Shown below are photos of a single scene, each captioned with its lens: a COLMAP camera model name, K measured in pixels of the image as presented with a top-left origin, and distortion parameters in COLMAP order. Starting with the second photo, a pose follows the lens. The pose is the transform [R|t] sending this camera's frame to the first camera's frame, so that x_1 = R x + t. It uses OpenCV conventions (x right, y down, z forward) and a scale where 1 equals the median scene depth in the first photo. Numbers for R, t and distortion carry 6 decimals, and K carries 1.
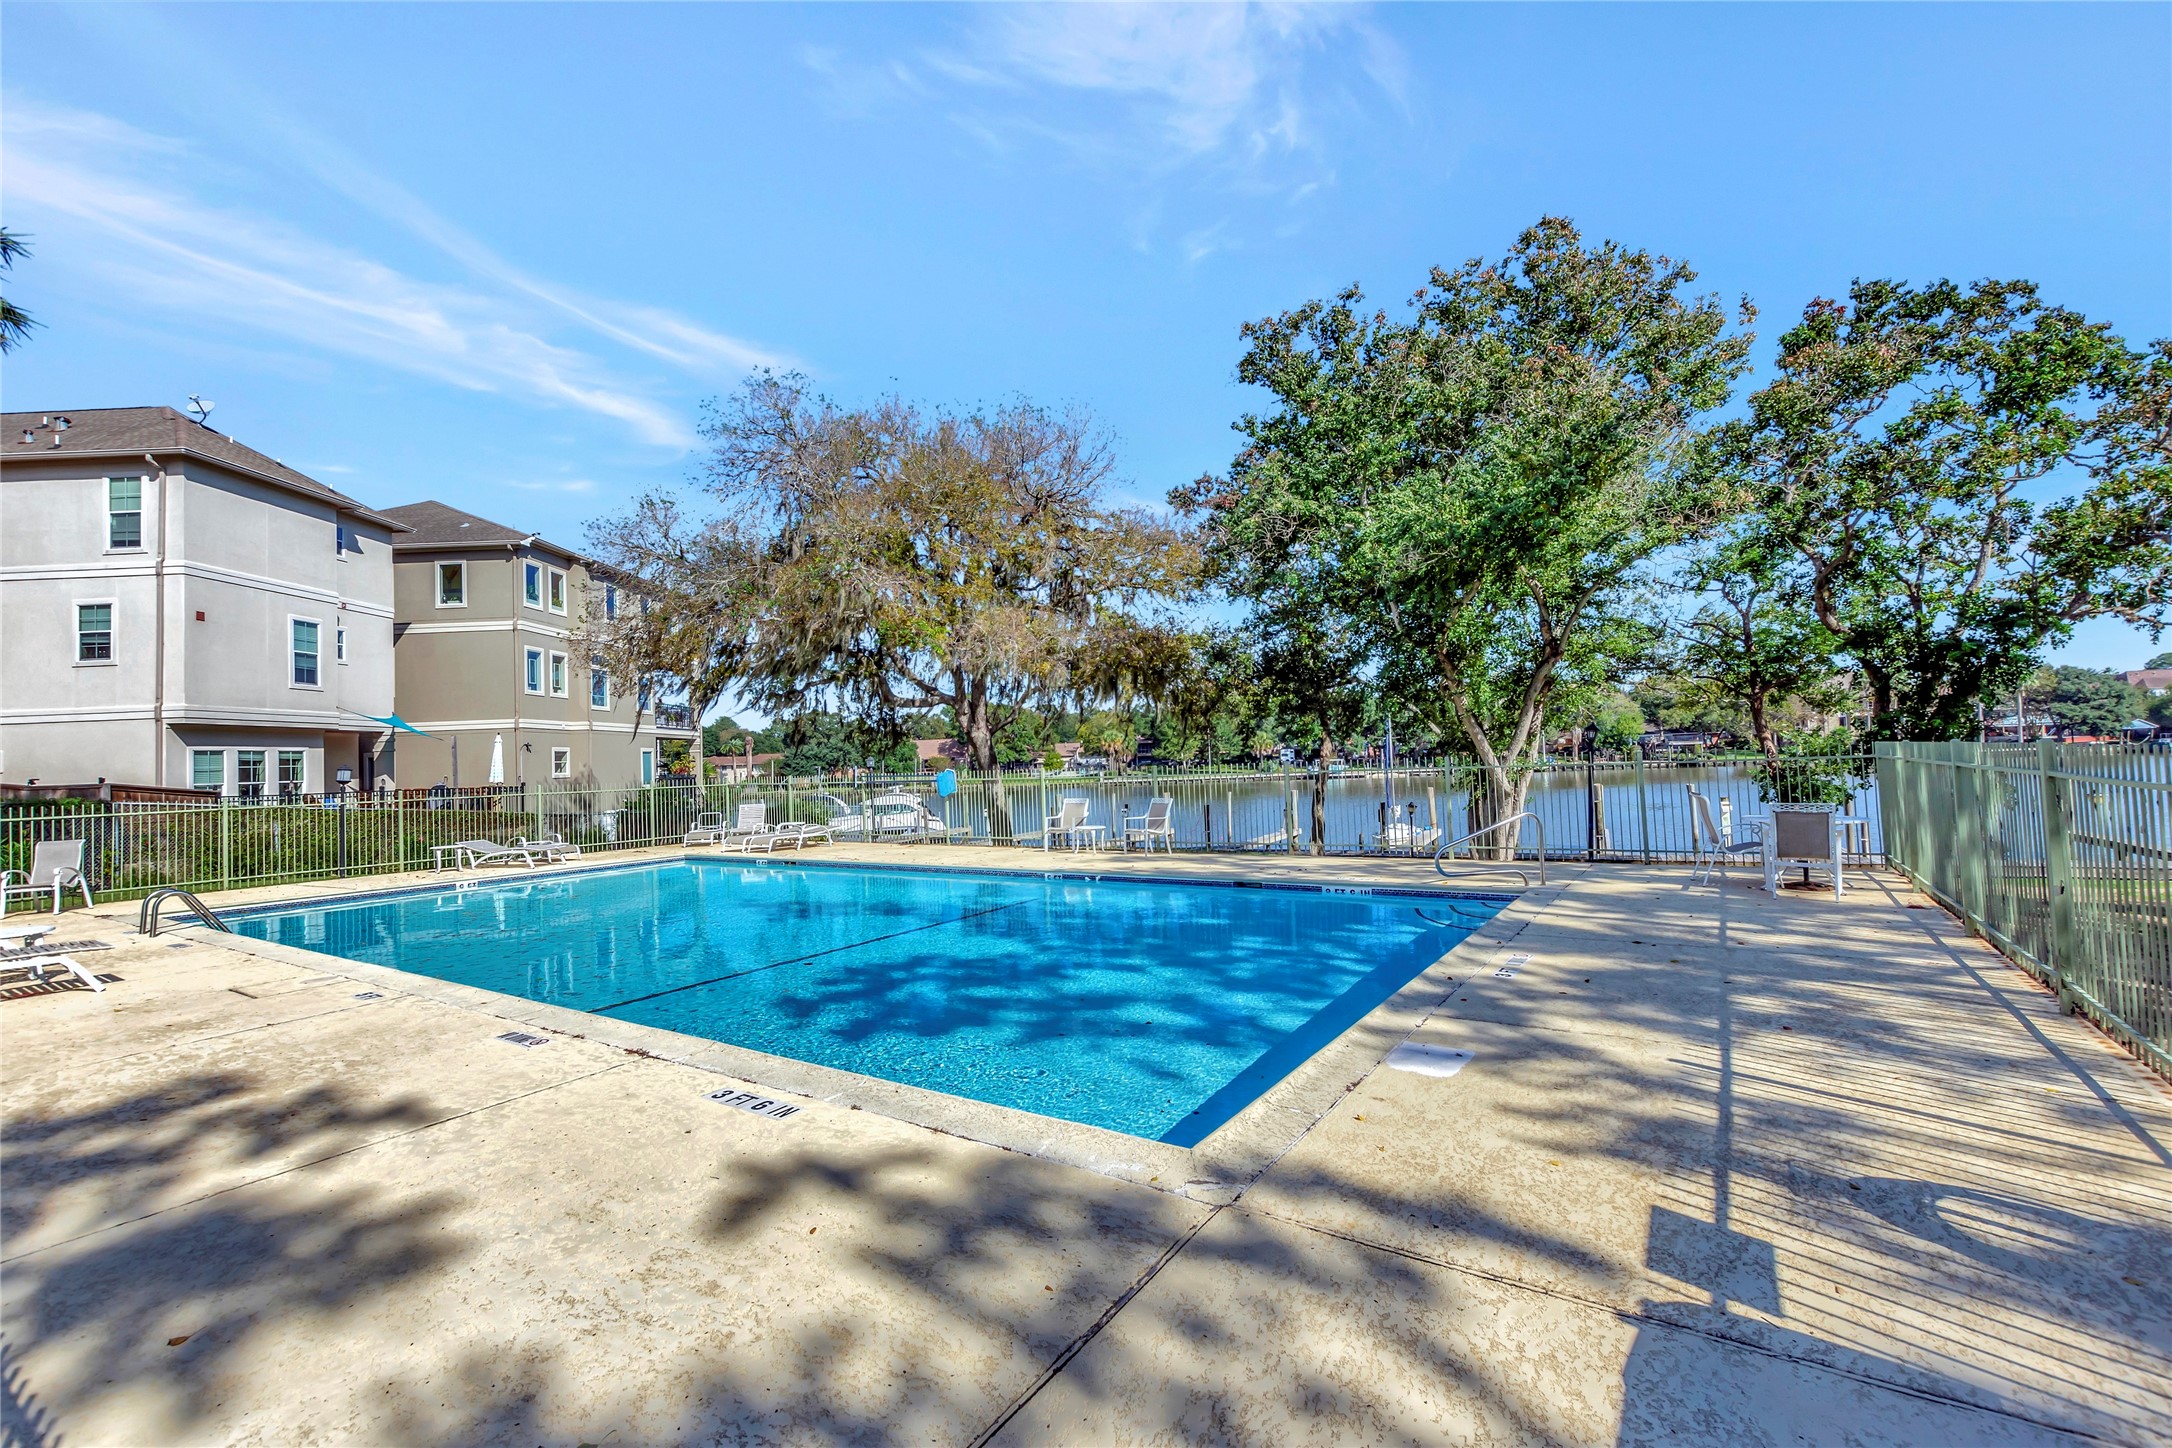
lens RADIAL K [[953.9, 0, 1087.7], [0, 953.9, 725.1], [0, 0, 1]] dist [0.004991, -0.001847]
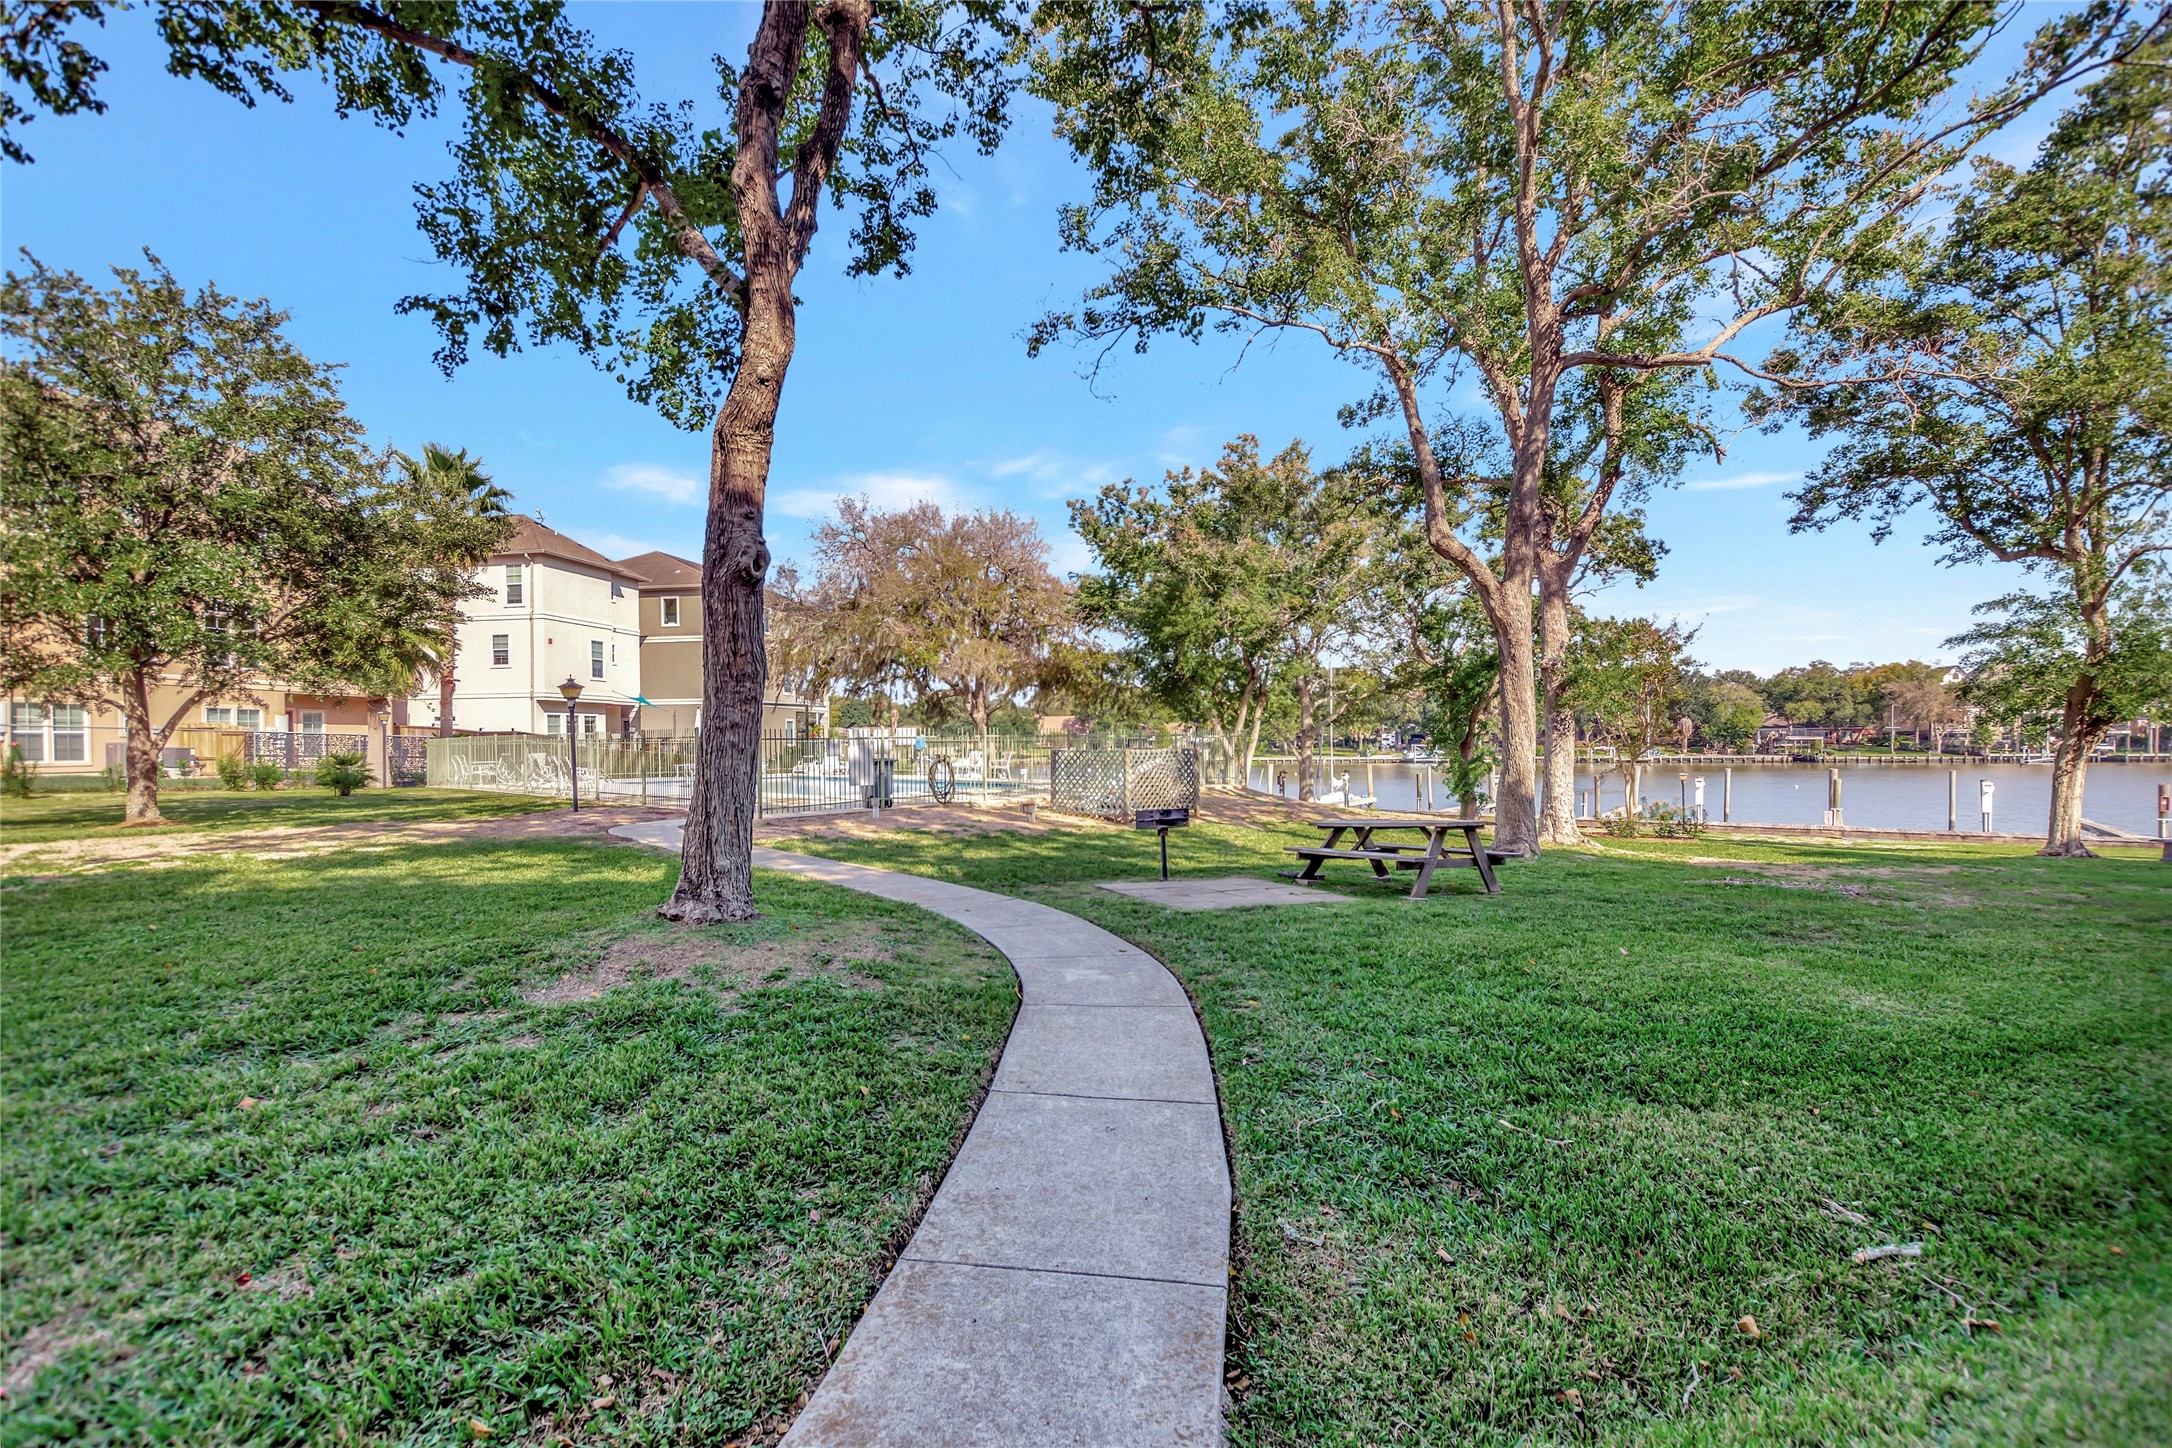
lens RADIAL K [[953.9, 0, 1085.6], [0, 953.9, 721.3], [0, 0, 1]] dist [0.004991, -0.001847]
pose [[0.988054, 0.024390, -0.152165, 0.310098], [-0.021544, 0.999561, 0.020326, -0.016498], [0.152594, -0.016805, 0.988146, -0.553441]]
